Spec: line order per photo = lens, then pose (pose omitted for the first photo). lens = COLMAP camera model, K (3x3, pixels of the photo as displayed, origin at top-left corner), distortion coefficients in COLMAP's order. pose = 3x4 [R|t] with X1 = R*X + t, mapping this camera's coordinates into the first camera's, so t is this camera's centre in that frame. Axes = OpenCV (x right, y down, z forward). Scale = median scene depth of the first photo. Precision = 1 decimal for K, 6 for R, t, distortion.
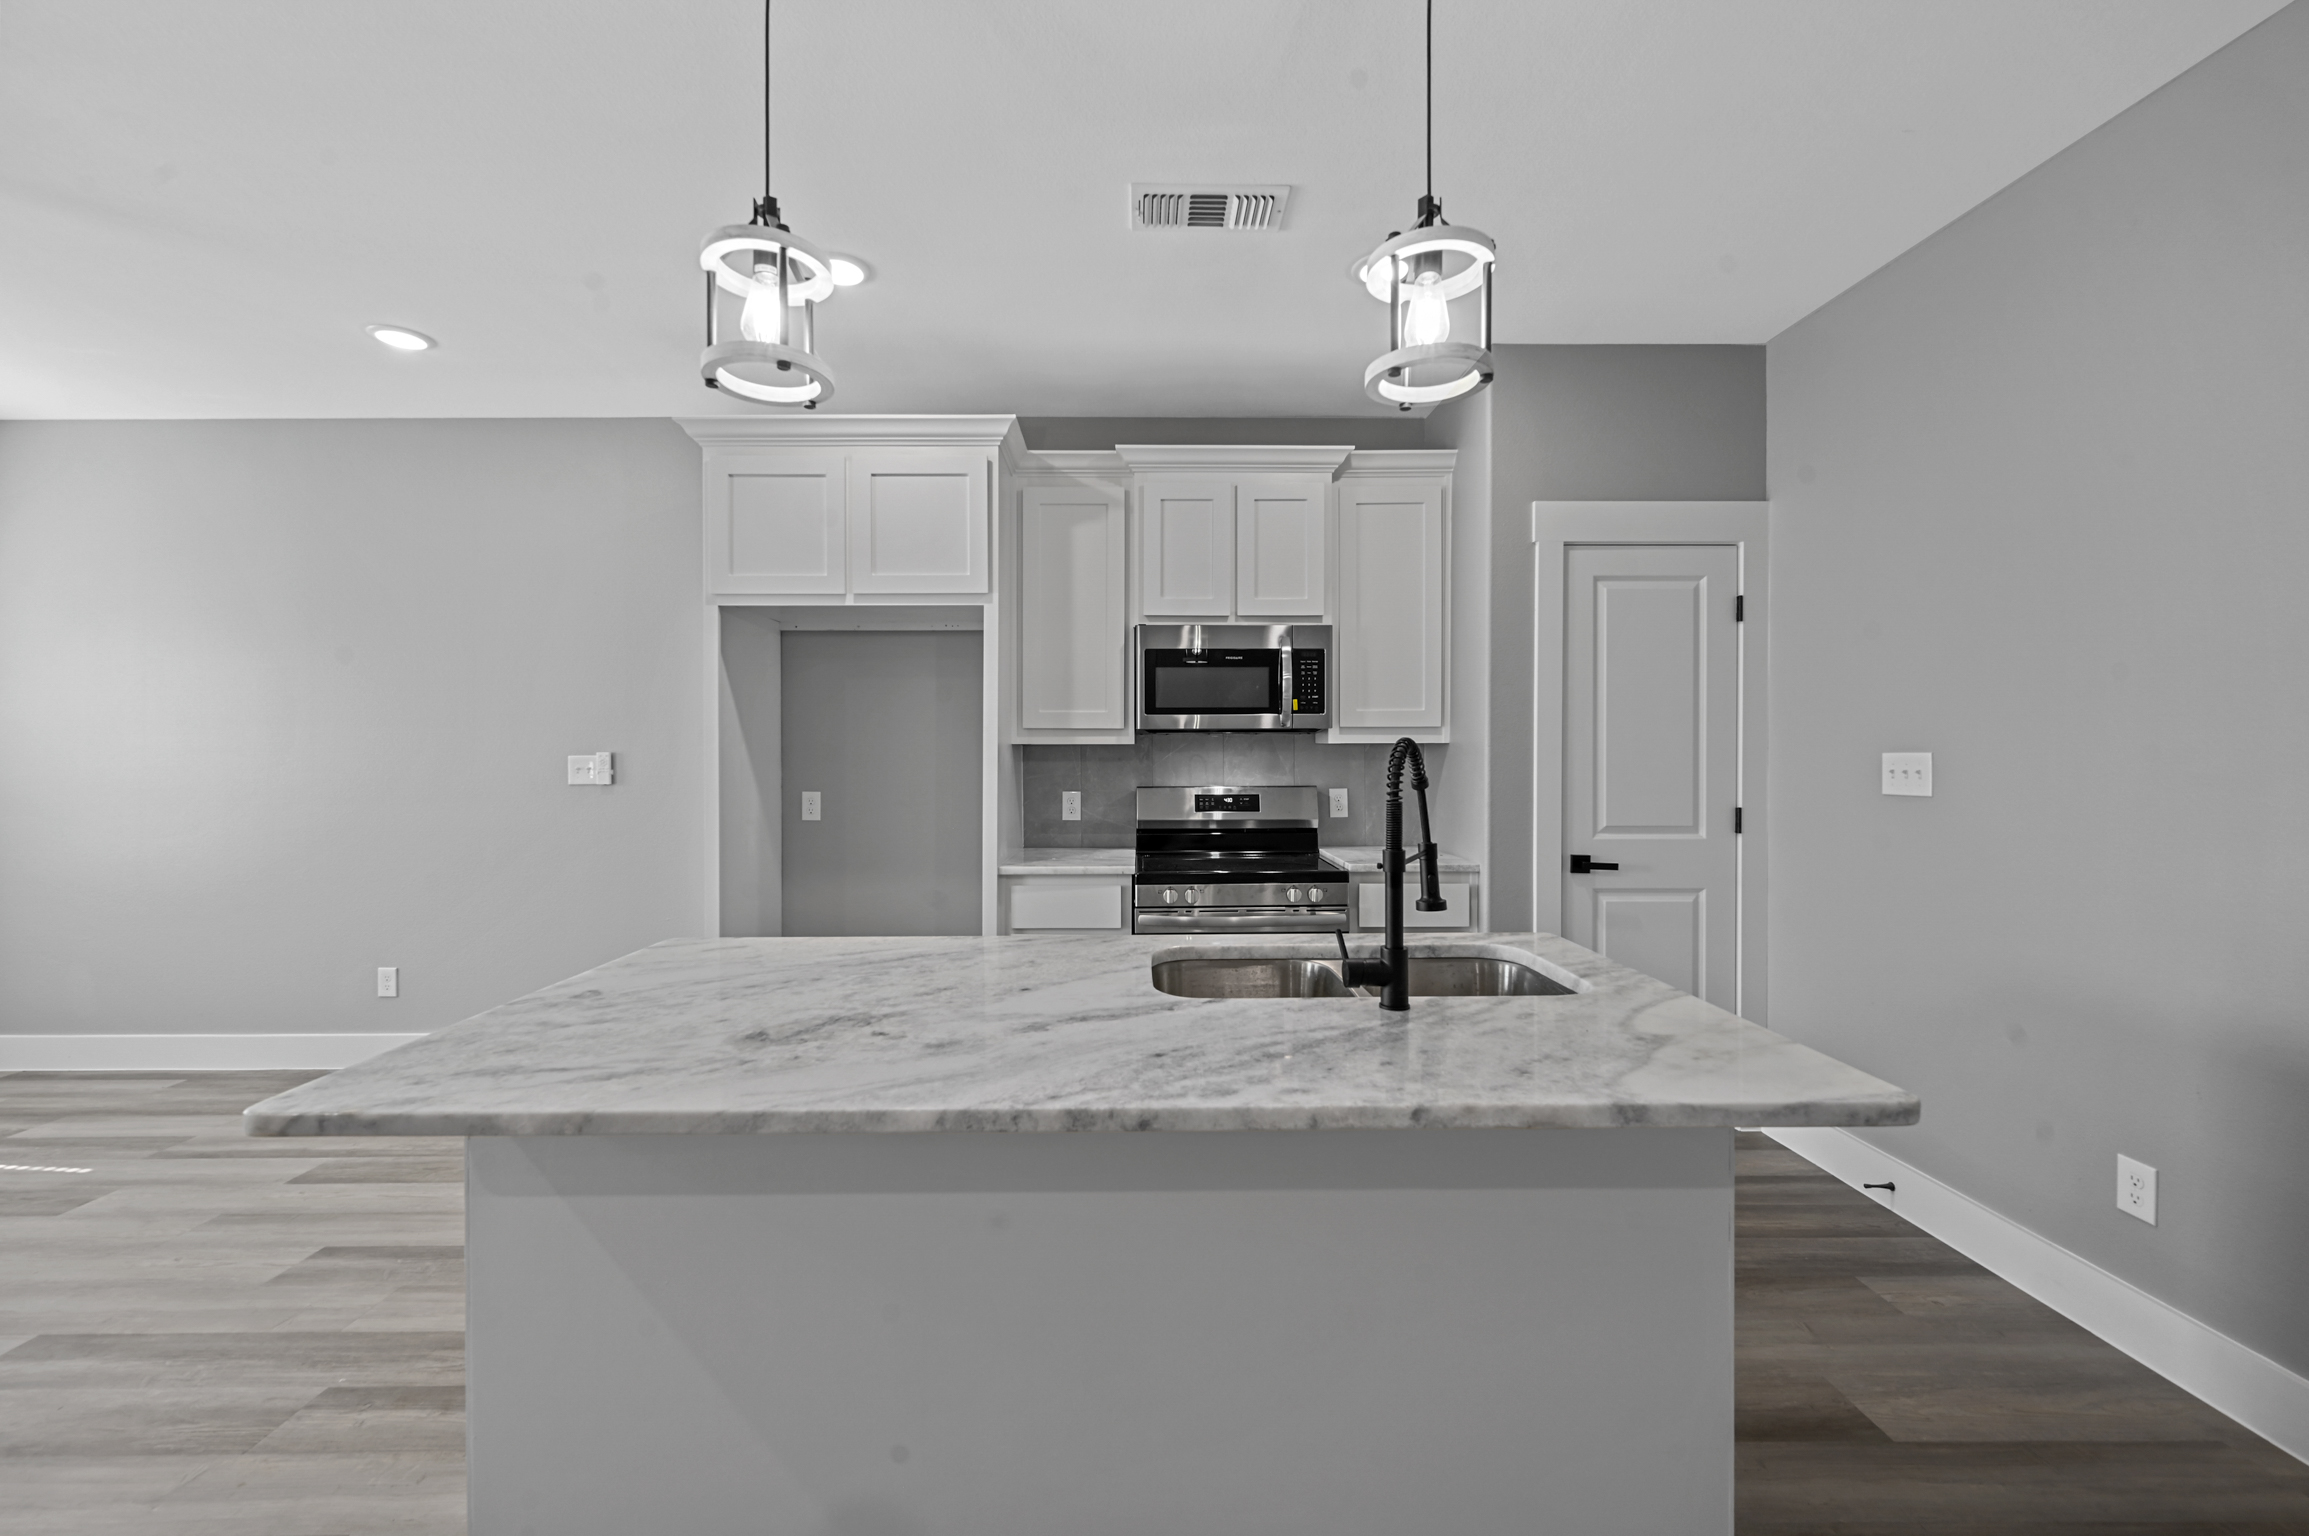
lens RADIAL K [[914.3, 0, 1145.1], [0, 914.3, 755.4], [0, 0, 1]] dist [-0.000608, 0.000209]
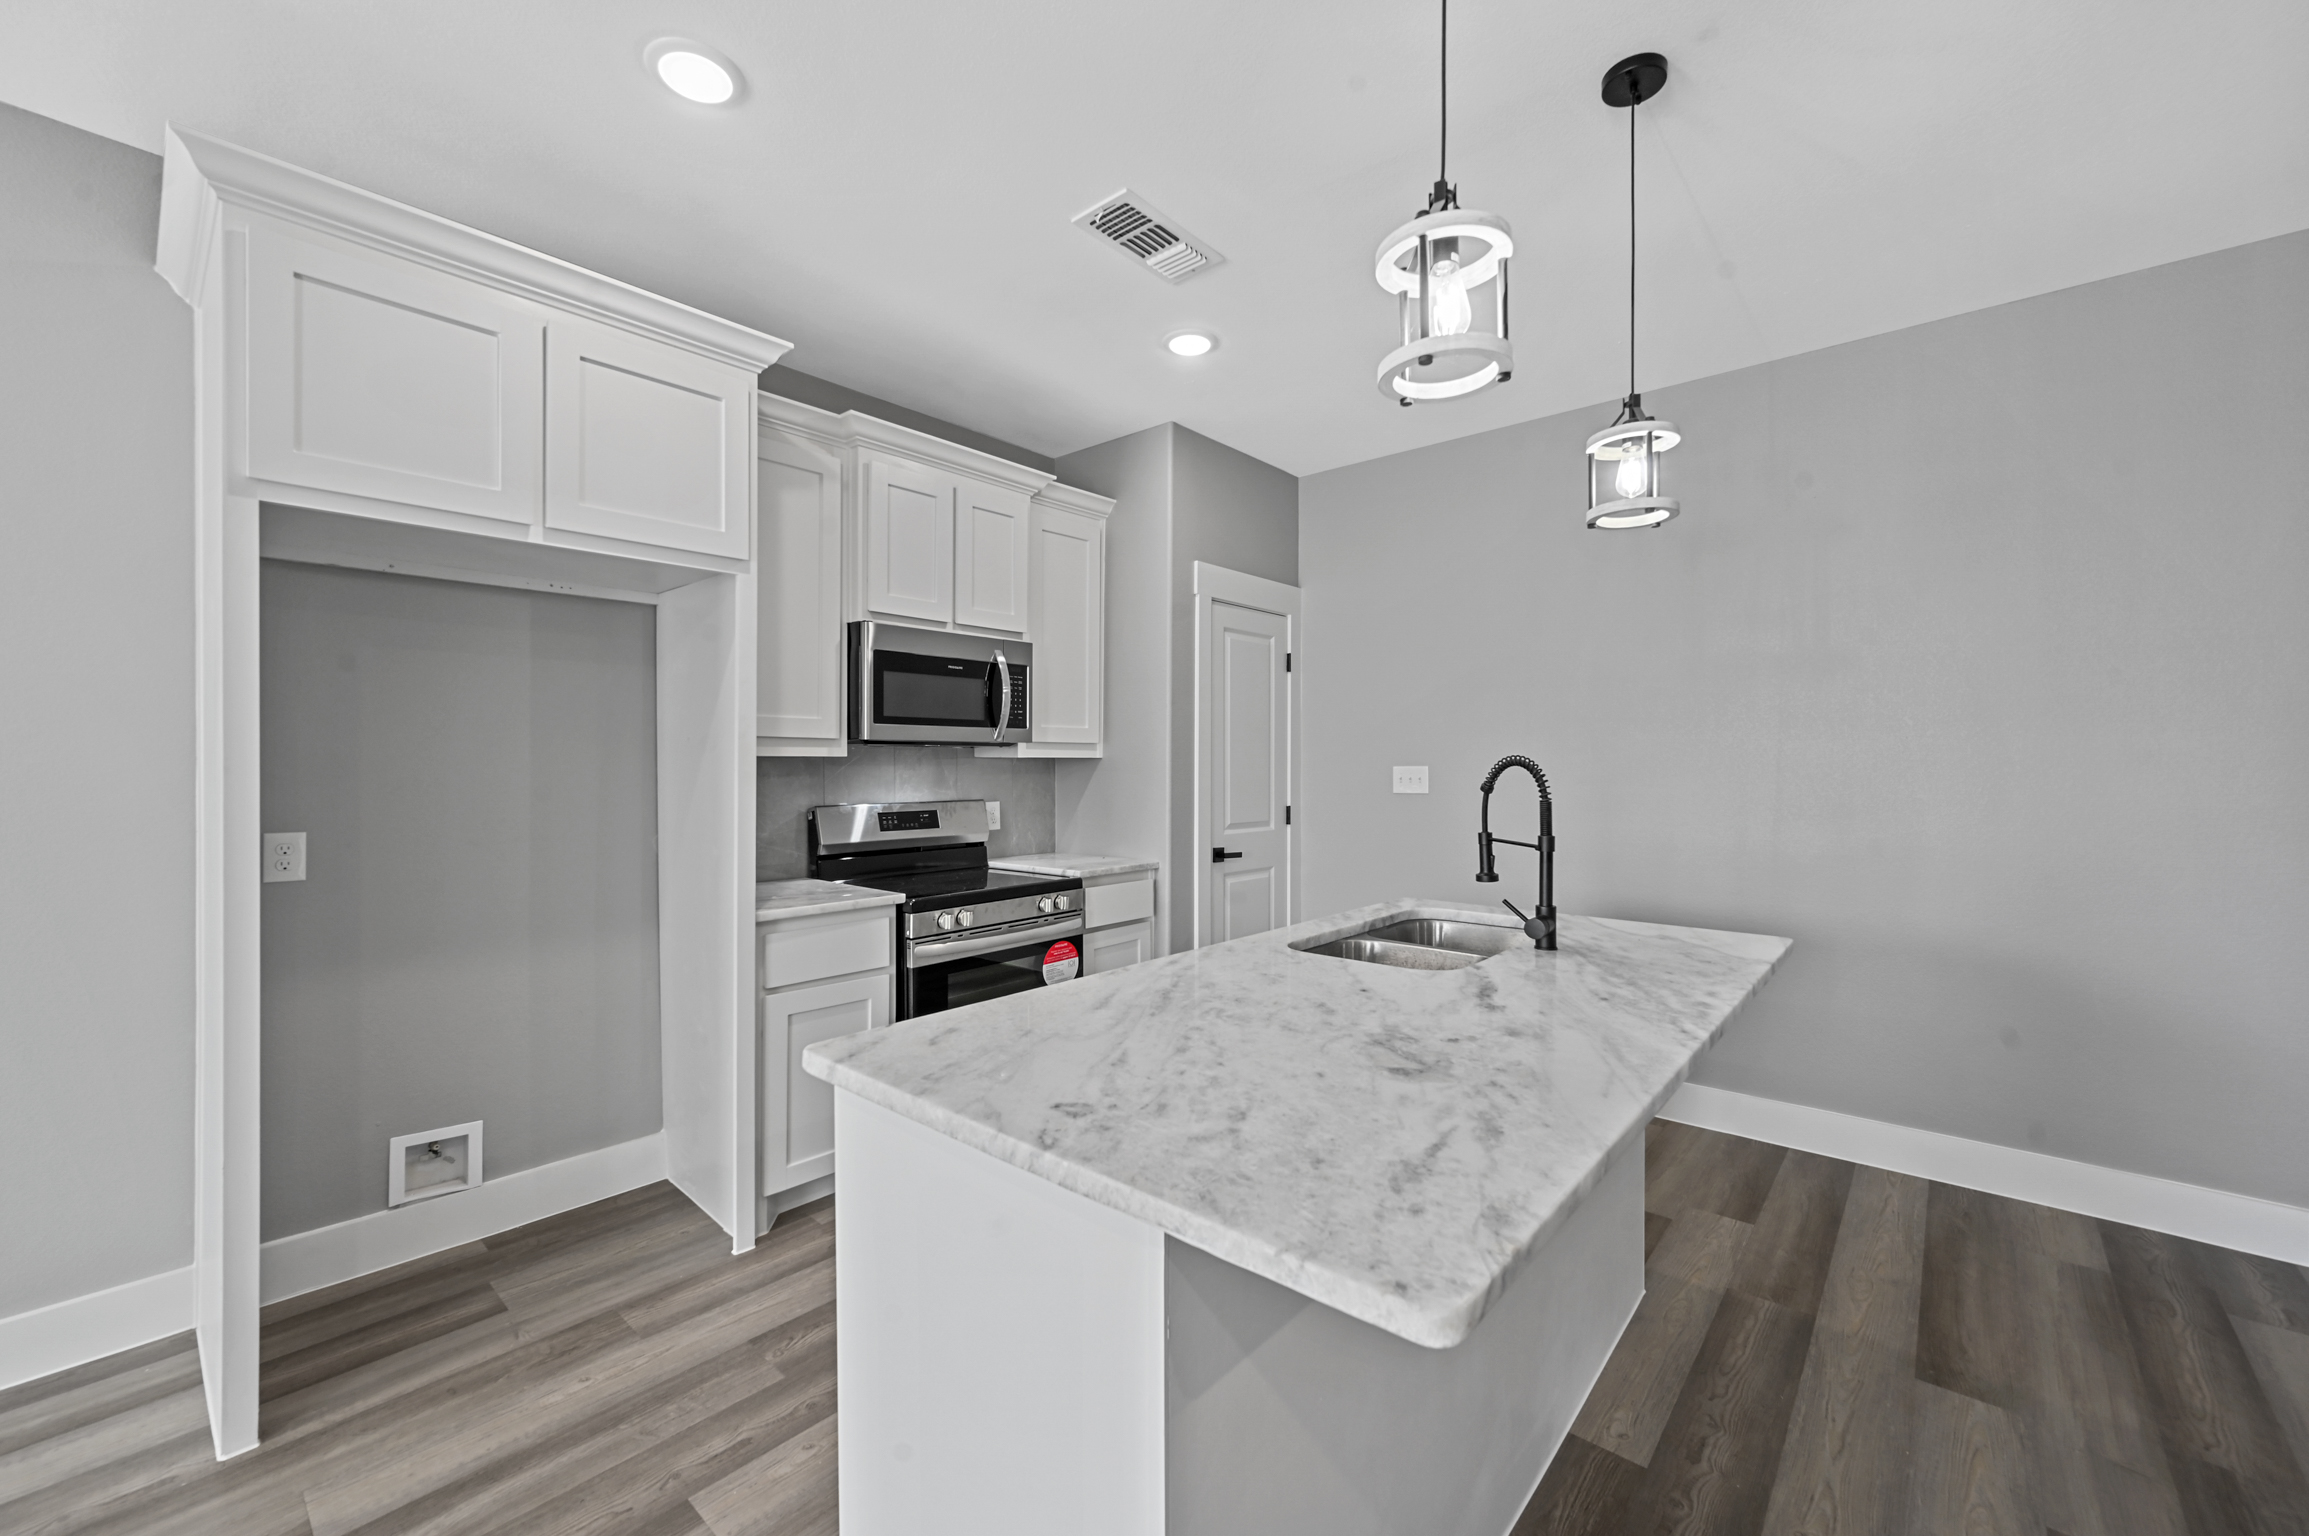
lens RADIAL K [[914.3, 0, 1149.3], [0, 914.3, 768.2], [0, 0, 1]] dist [-0.000608, 0.000209]
pose [[0.668668, -0.001463, 0.743560, -0.519240], [0.002204, 0.999998, -0.000014, -0.000744], [-0.743558, 0.001649, 0.668670, 0.229927]]
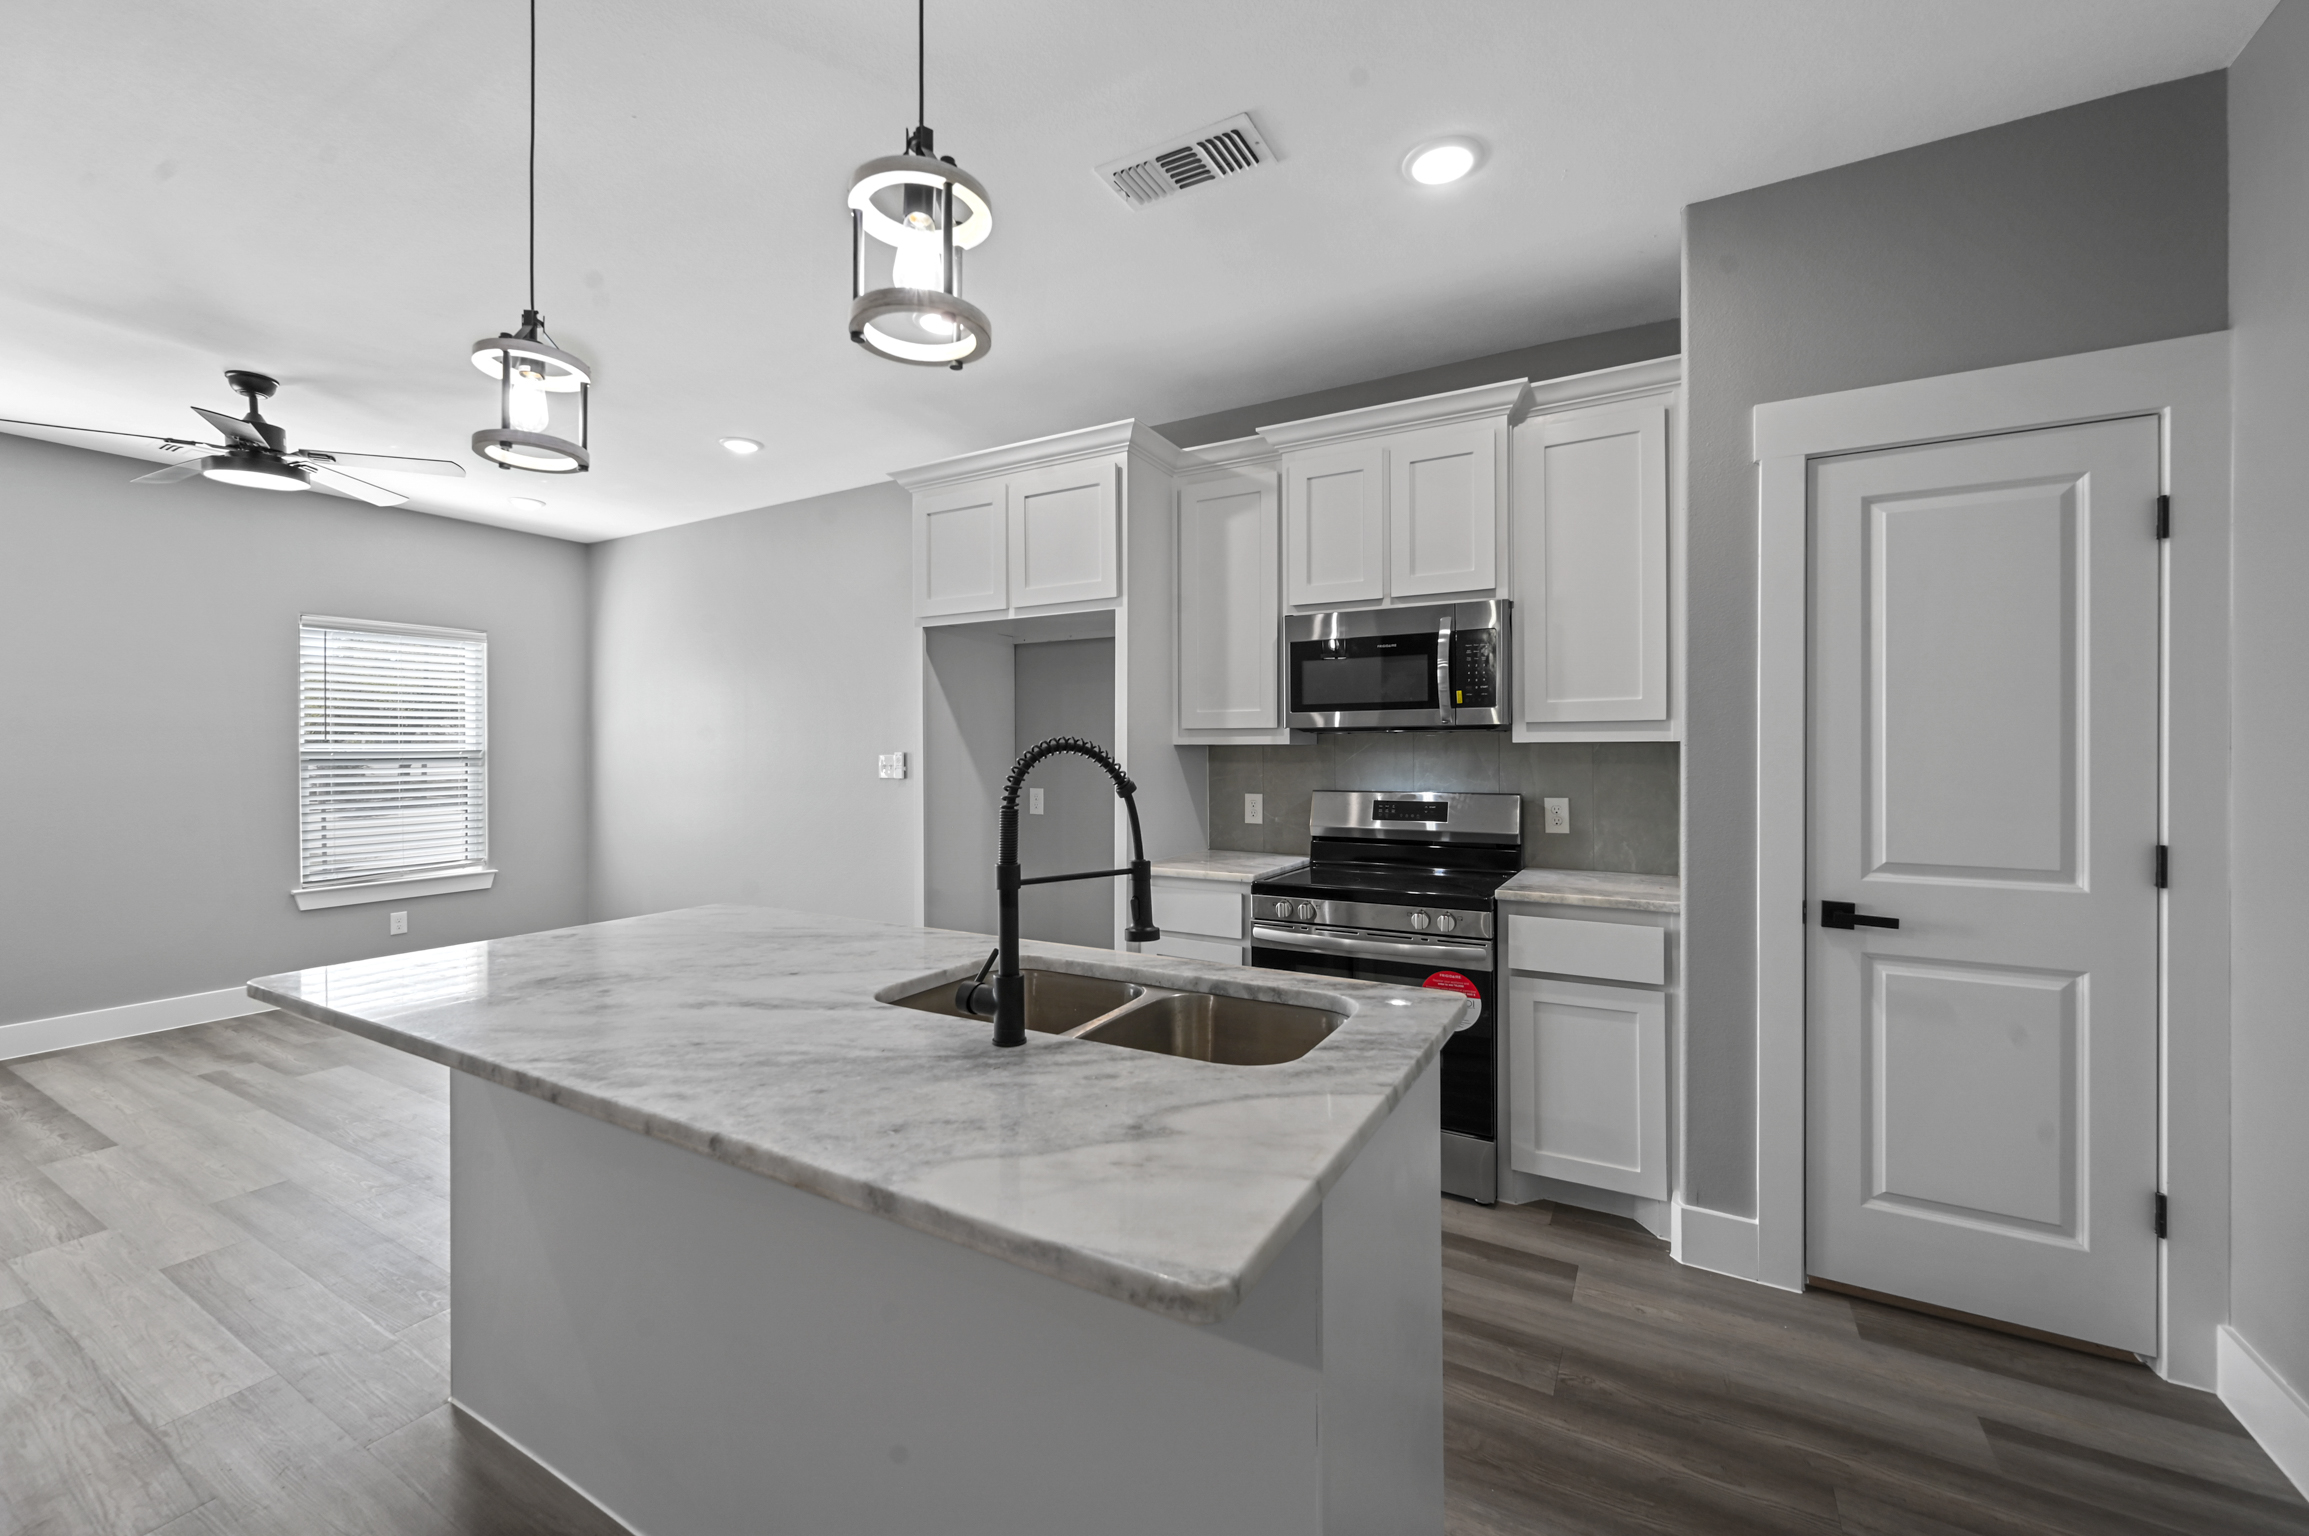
lens RADIAL K [[914.3, 0, 1147.5], [0, 914.3, 751.2], [0, 0, 1]] dist [-0.000608, 0.000209]
pose [[0.863812, 0.000215, -0.503815, 0.371759], [-0.002676, 0.999988, -0.004162, -0.001117], [0.503808, 0.004943, 0.863802, 0.135142]]
